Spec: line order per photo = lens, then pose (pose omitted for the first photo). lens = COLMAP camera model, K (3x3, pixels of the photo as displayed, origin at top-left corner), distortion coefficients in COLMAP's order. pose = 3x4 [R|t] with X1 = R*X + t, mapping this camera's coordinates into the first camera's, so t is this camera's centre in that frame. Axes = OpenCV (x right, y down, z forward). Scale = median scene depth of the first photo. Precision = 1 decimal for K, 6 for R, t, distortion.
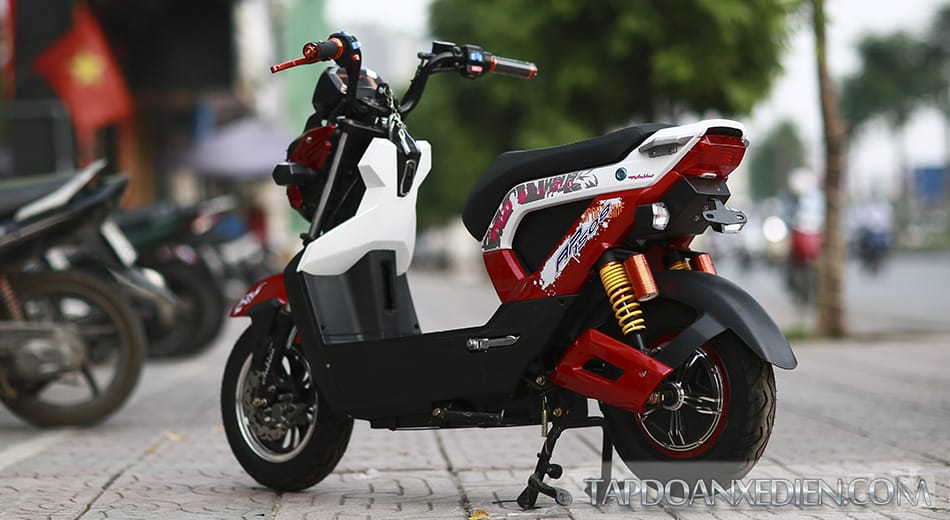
lens RADIAL K [[2834.6, 0, 475.0], [0, 2834.6, 260.0], [0, 0, 1]] dist [-0.088616, 0.378762]
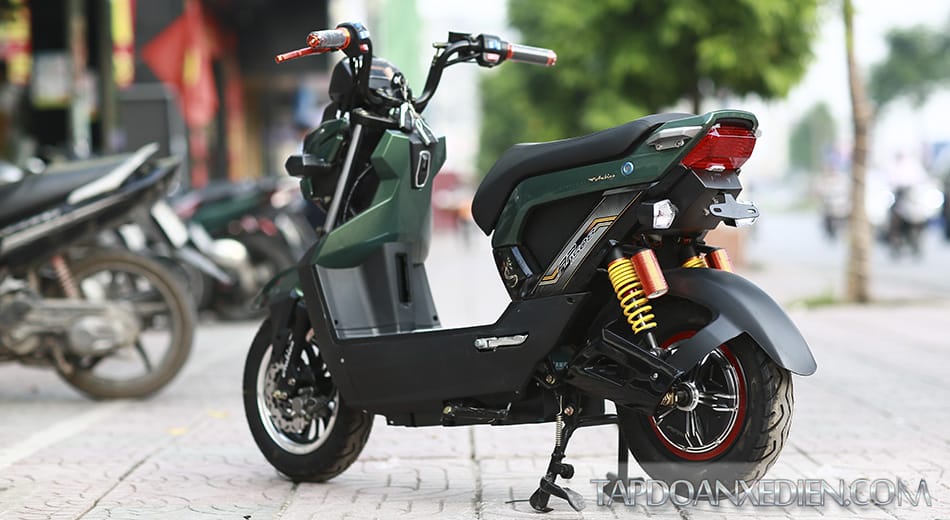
lens RADIAL K [[2454.6, 0, 475.0], [0, 2454.6, 260.0], [0, 0, 1]] dist [-0.044105, -0.737311]
pose [[0.999529, 0.002553, -0.030588, 0.016188], [-0.002070, 0.999873, 0.015833, -0.008537], [0.030624, -0.015762, 0.999407, 0.116890]]
